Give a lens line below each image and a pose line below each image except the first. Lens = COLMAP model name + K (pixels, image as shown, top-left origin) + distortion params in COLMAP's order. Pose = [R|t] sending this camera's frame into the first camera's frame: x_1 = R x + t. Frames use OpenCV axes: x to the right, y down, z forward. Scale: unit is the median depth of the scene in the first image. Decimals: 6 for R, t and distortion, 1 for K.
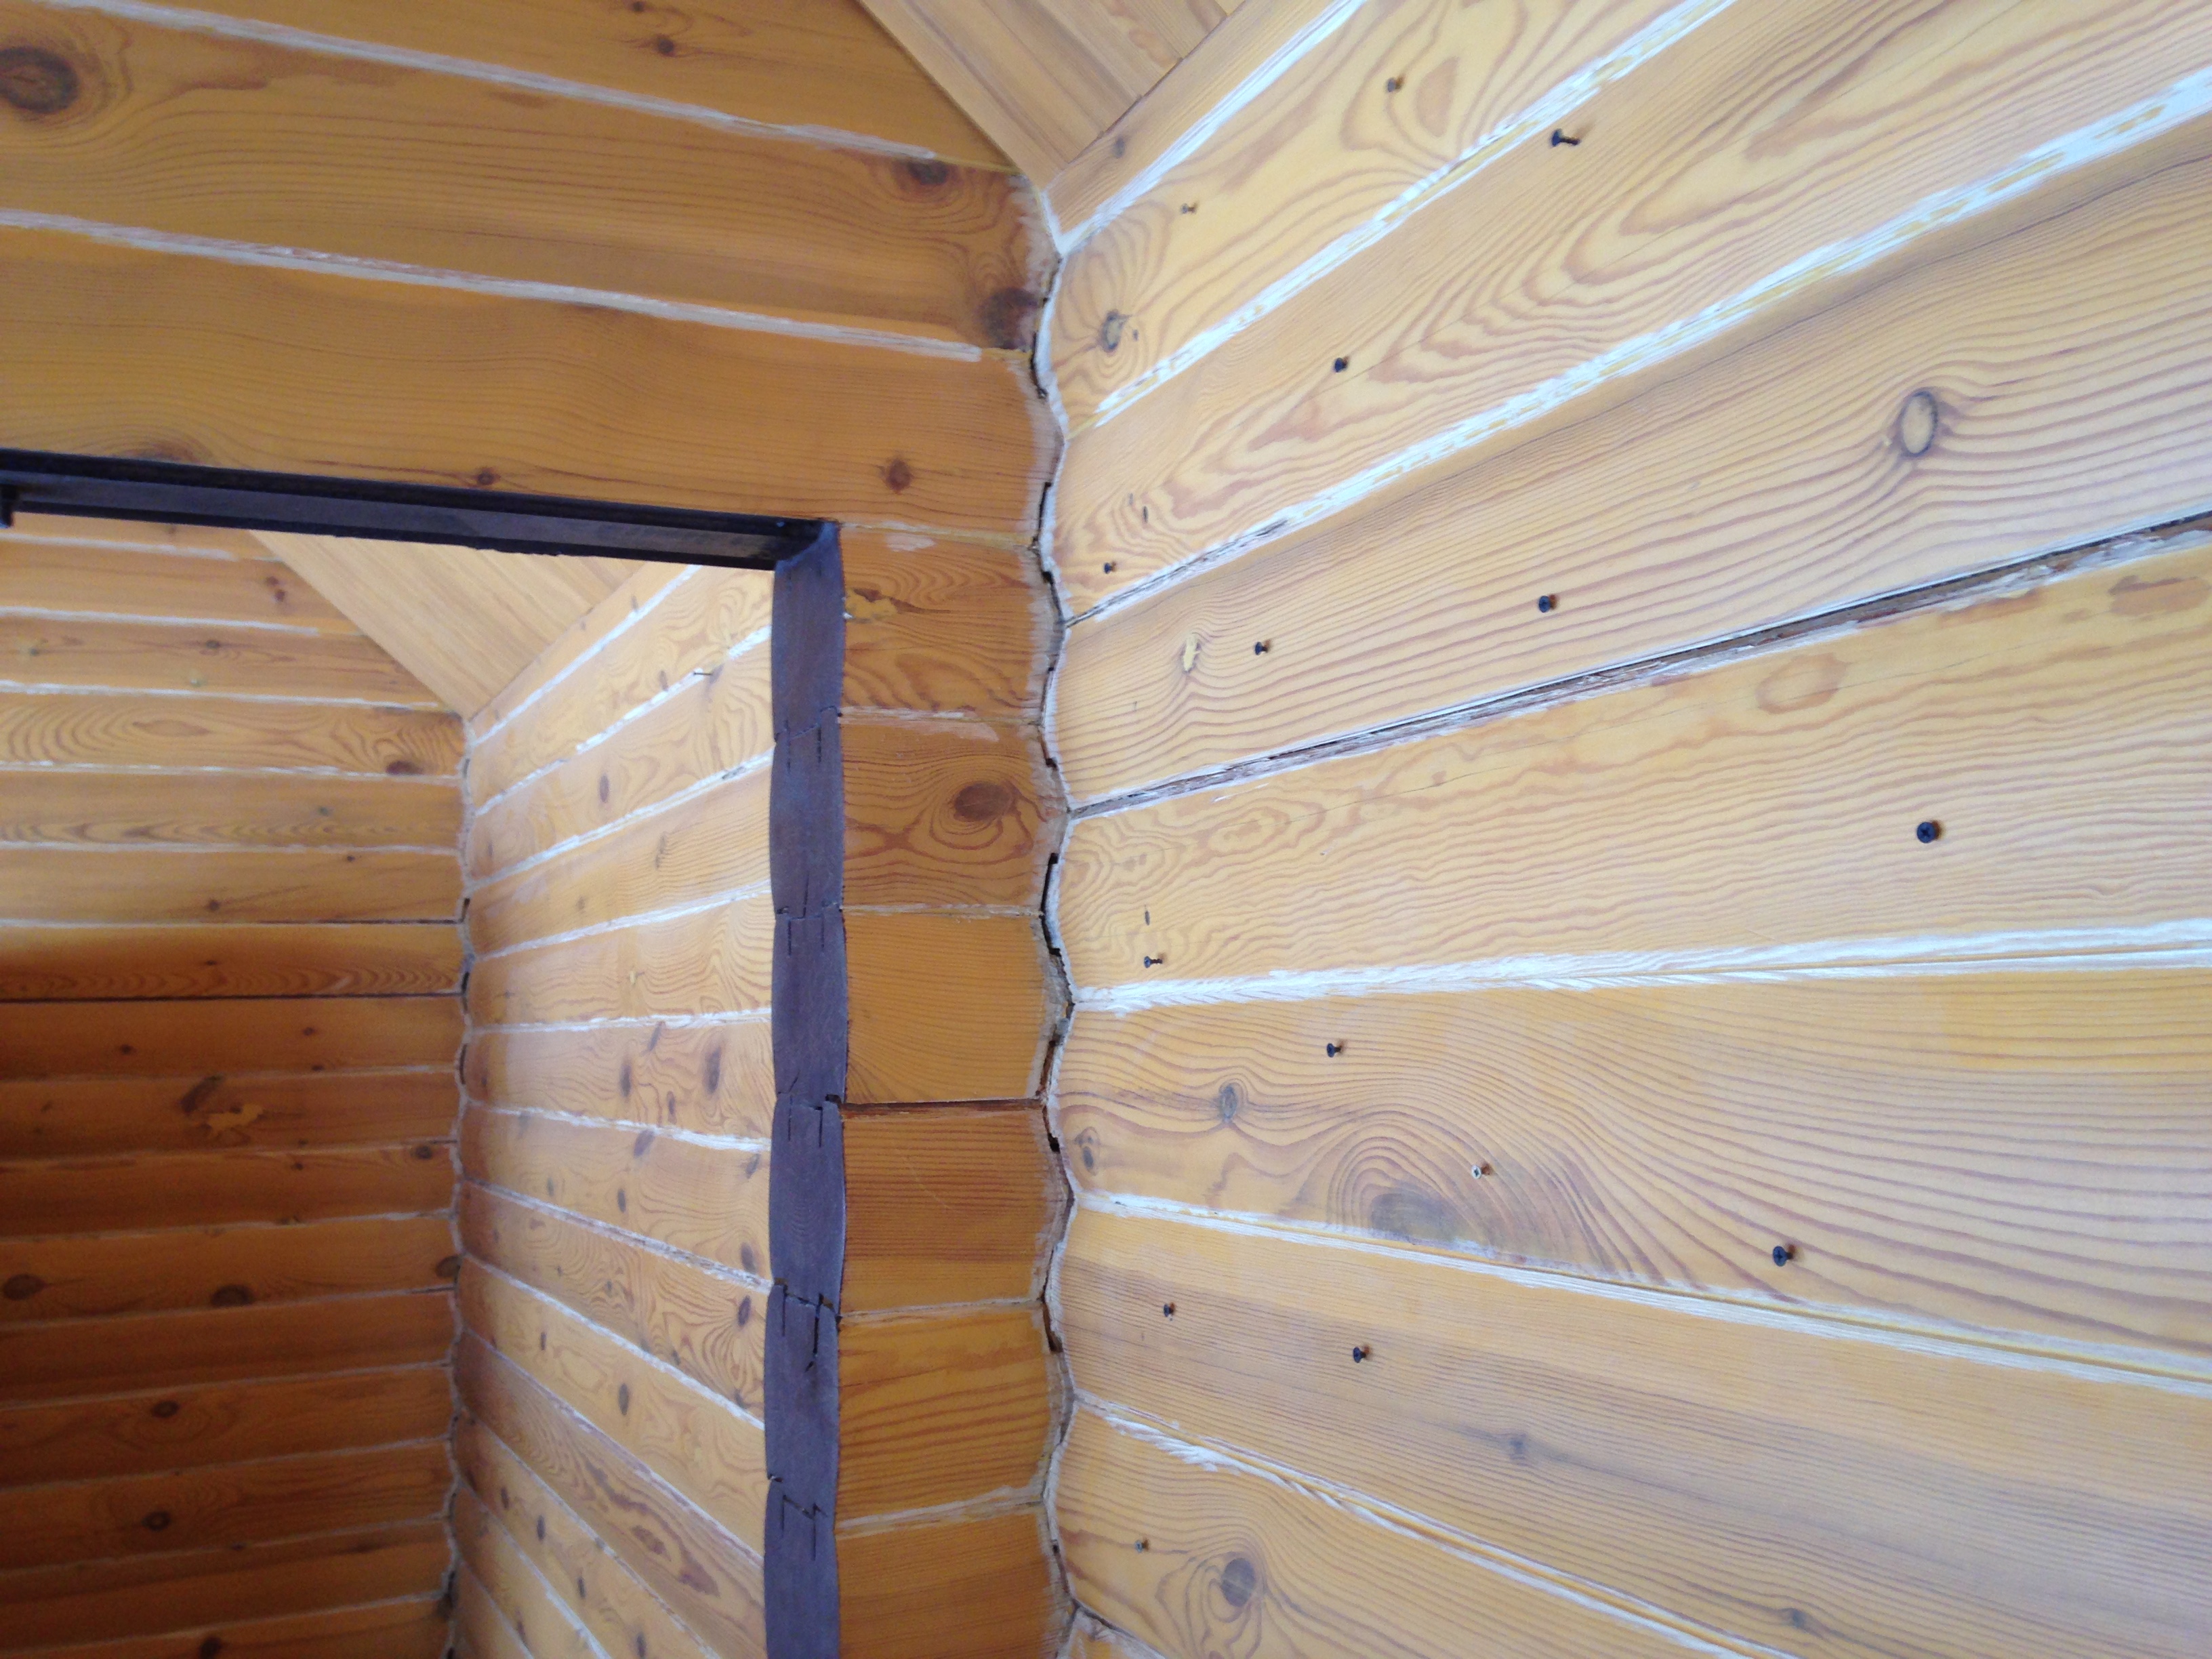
lens RADIAL K [[1995.1, 0, 1119.4], [0, 1995.1, 834.6], [0, 0, 1]] dist [0.165218, -0.239609]
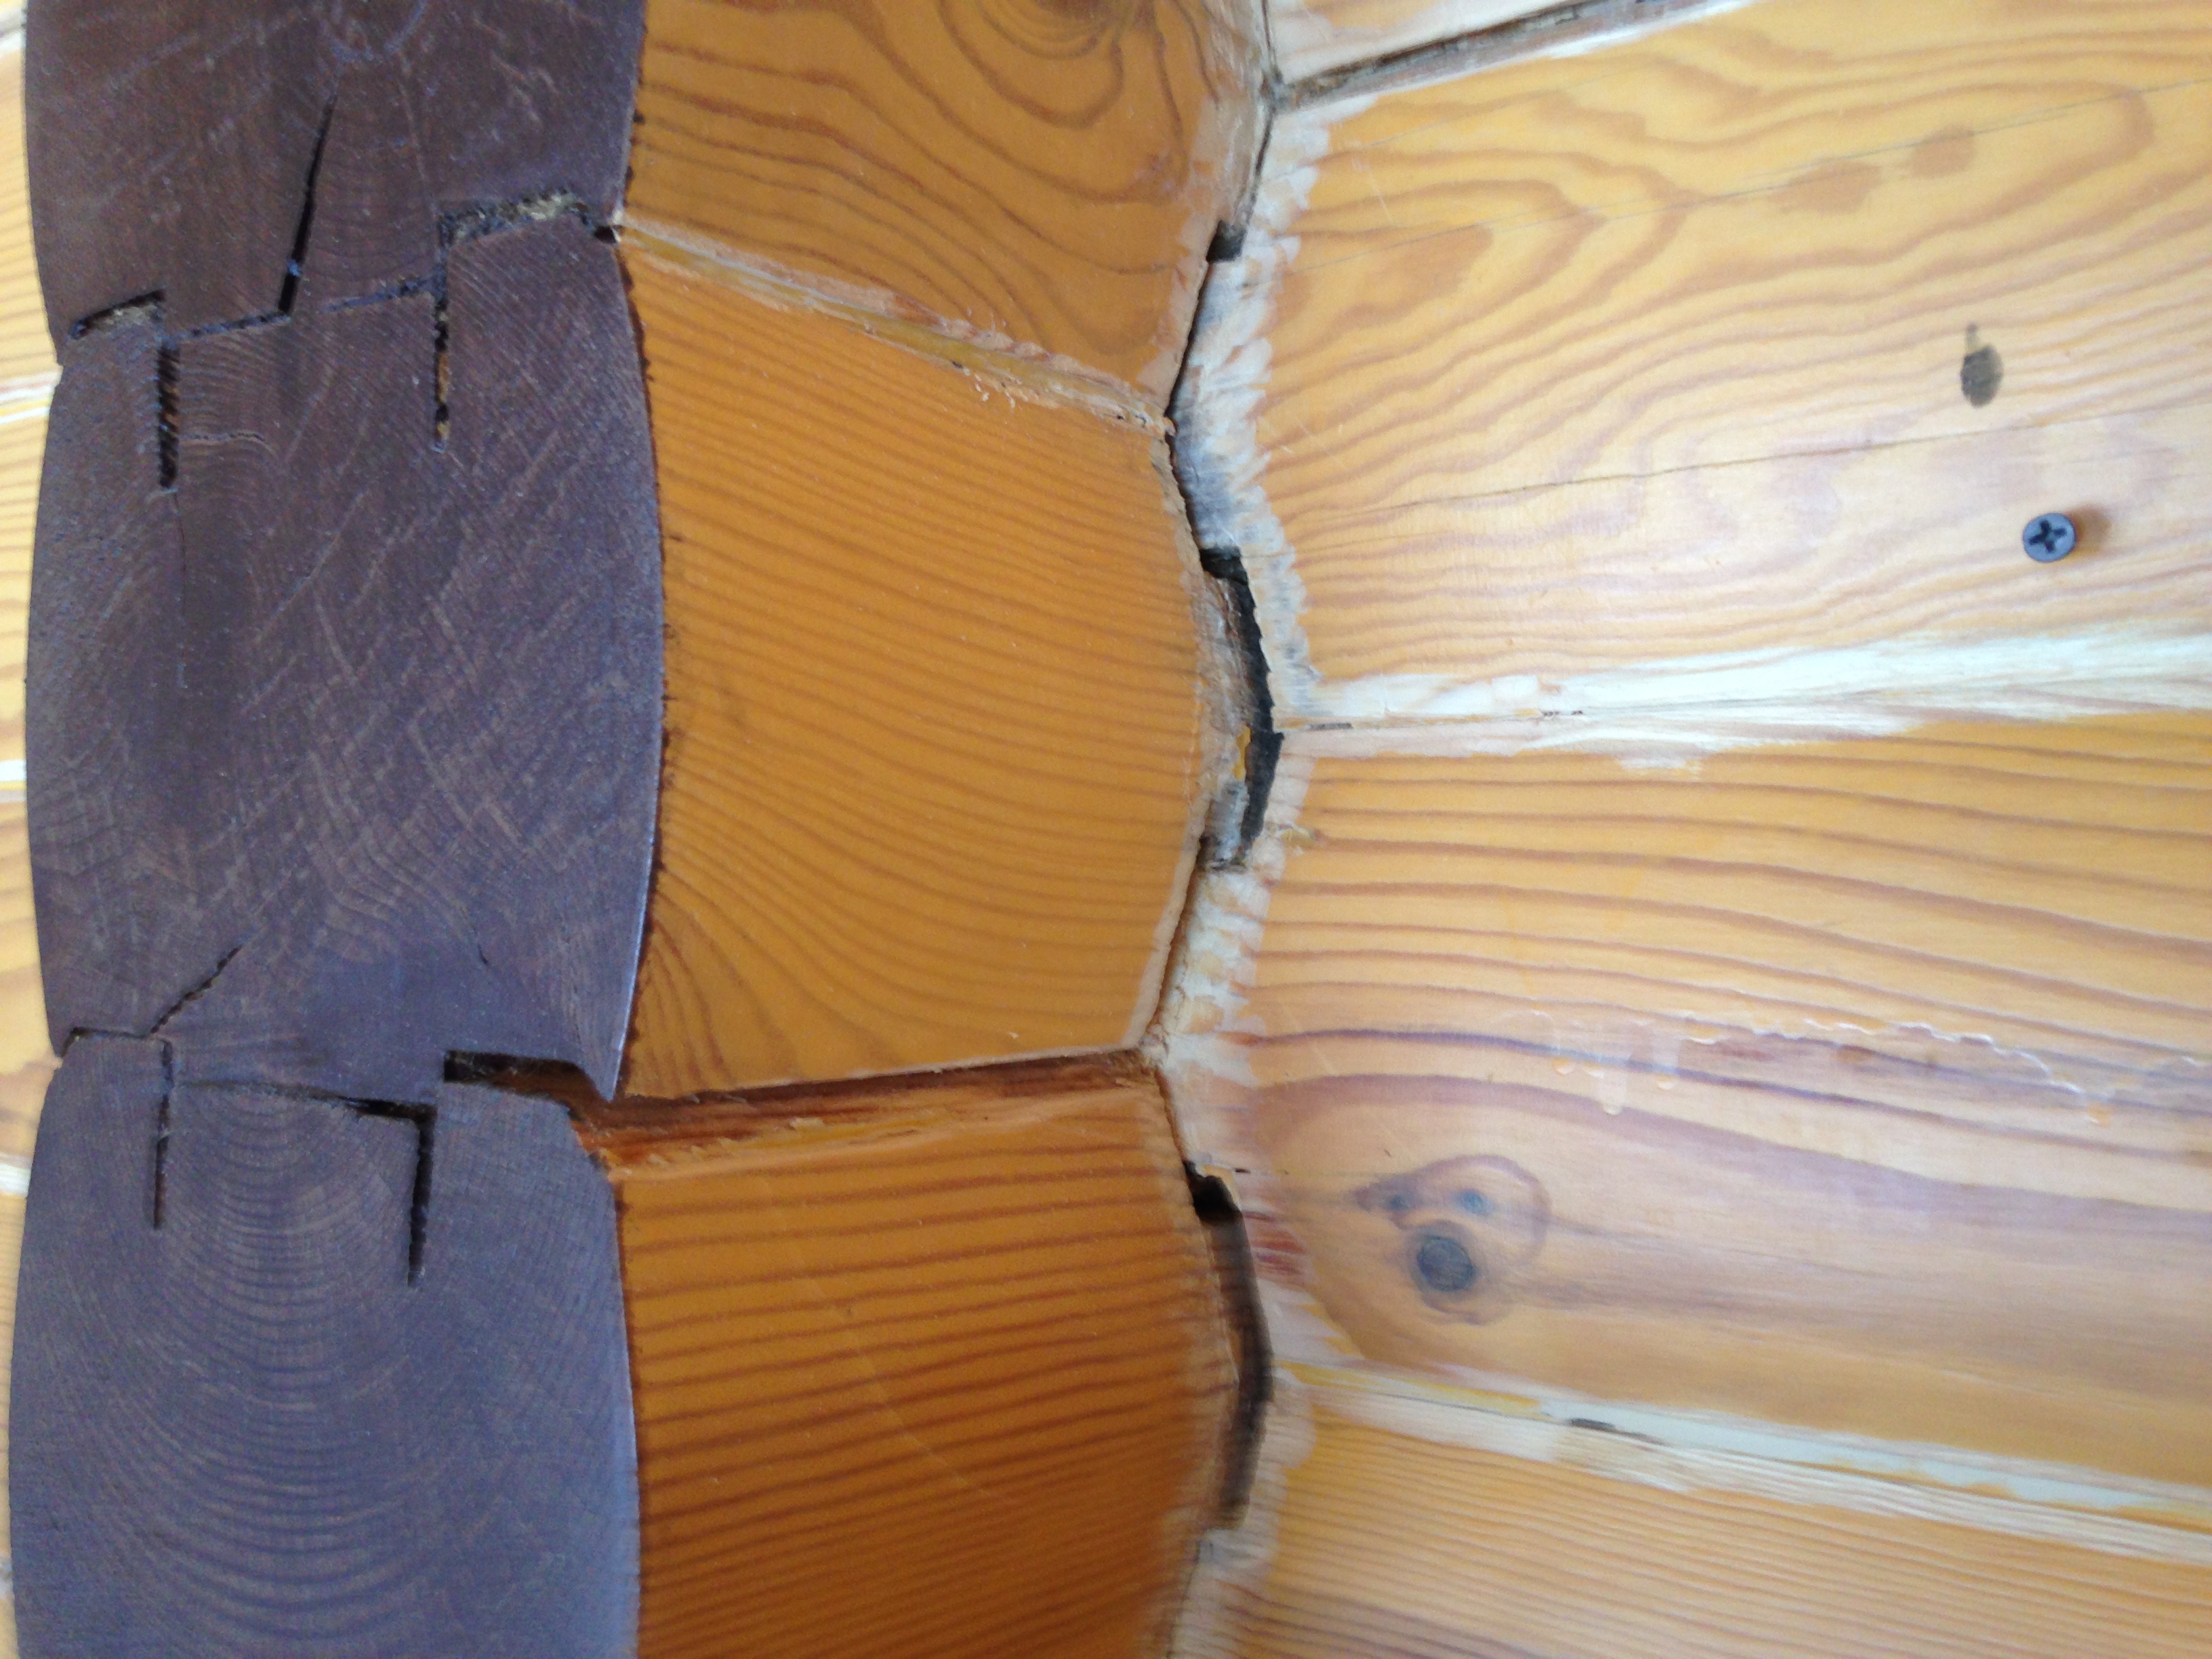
lens RADIAL K [[1995.1, 0, 1119.4], [0, 1995.1, 834.6], [0, 0, 1]] dist [0.165218, -0.239609]
pose [[0.873519, 0.032920, 0.485675, -0.214968], [-0.065101, 0.996649, 0.049533, 0.097714], [-0.482417, -0.074886, 0.872735, 0.846689]]
